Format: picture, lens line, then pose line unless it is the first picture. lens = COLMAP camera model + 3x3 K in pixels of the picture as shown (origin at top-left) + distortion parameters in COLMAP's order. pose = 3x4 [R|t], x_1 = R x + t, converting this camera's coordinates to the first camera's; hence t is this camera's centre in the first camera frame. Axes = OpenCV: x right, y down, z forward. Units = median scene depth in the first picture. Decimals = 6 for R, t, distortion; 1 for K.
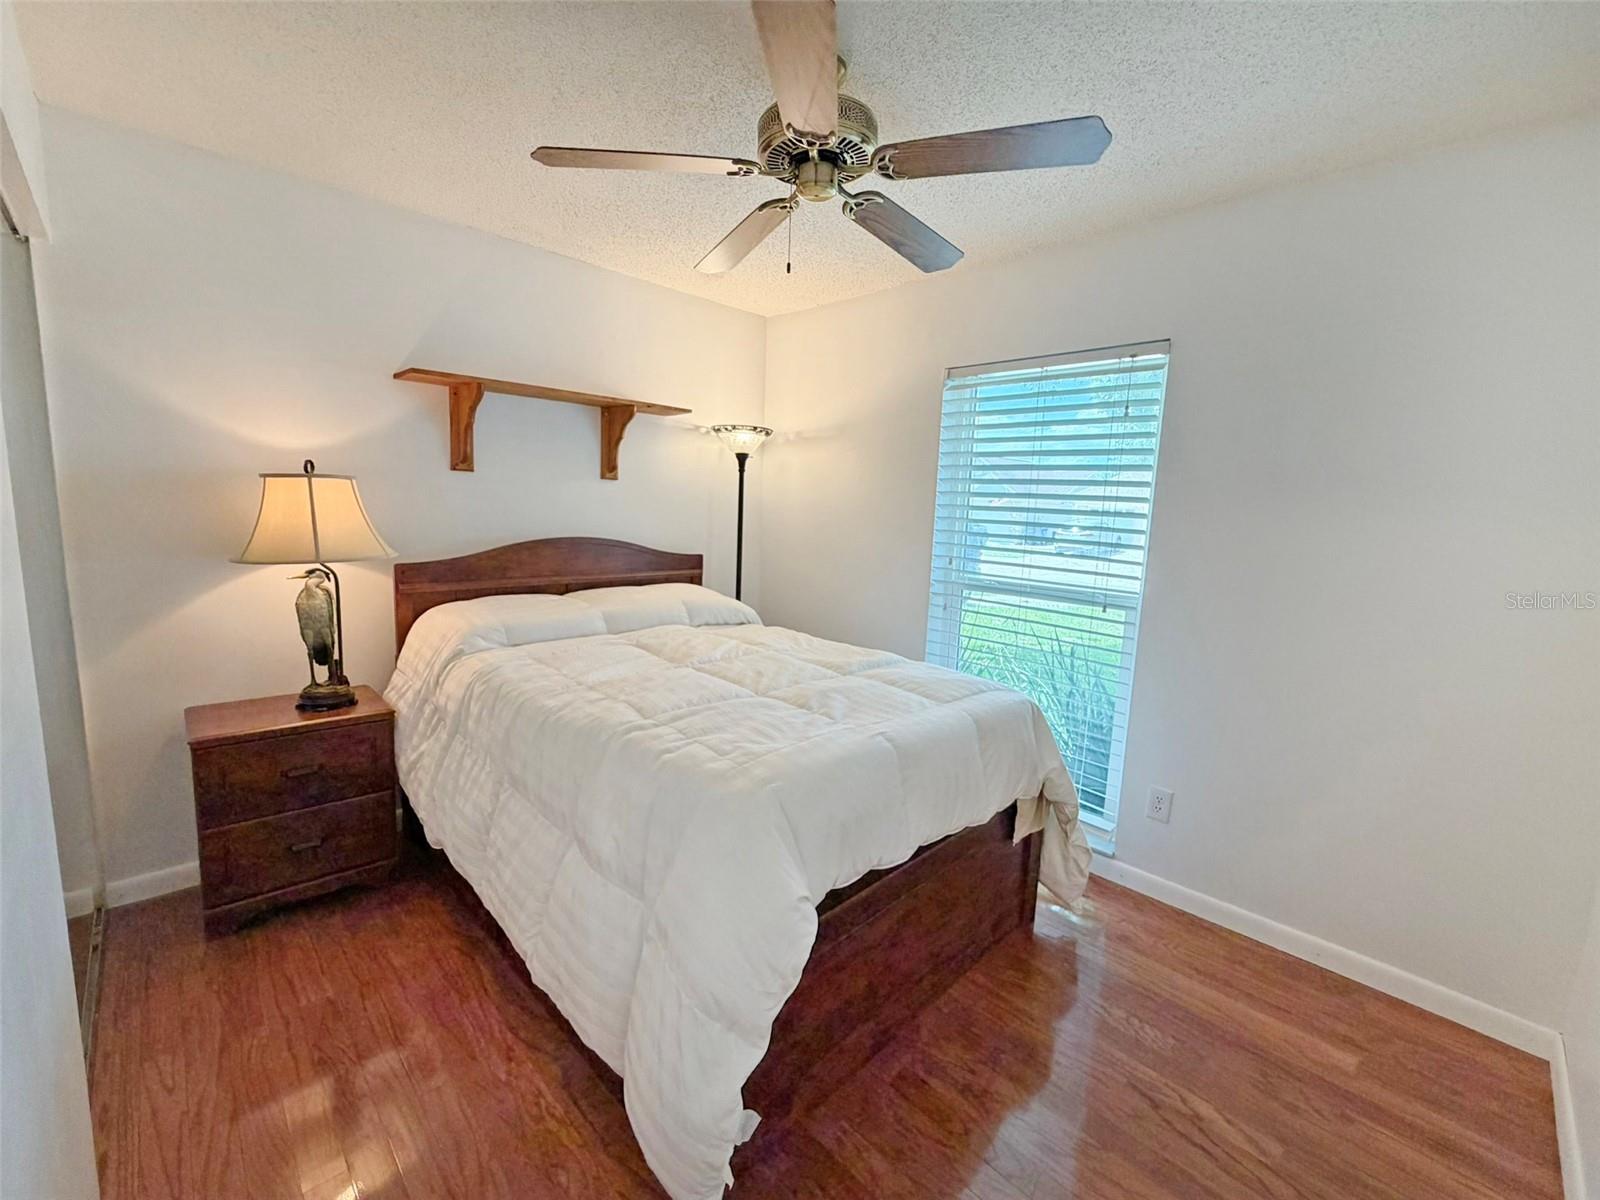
lens RADIAL K [[656.1, 0, 795.6], [0, 656.1, 597.6], [0, 0, 1]] dist [-0.000326, -0.000026]
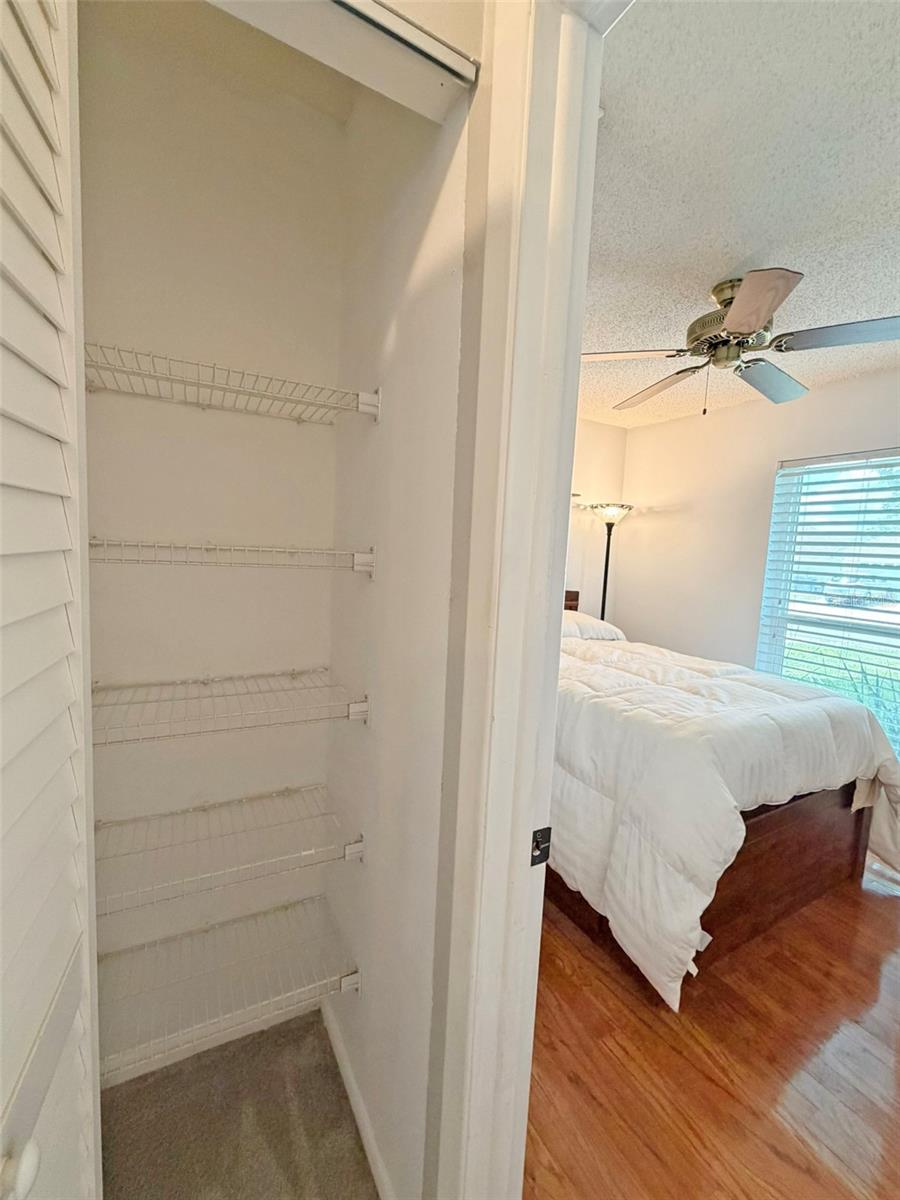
lens RADIAL K [[492.1, 0, 452.6], [0, 492.1, 598.1], [0, 0, 1]] dist [-0.000326, -0.000026]
pose [[0.965689, 0.035440, -0.257271, -0.255821], [-0.048929, 0.997732, -0.046218, 0.027388], [0.255049, 0.057220, 0.965233, -0.252794]]
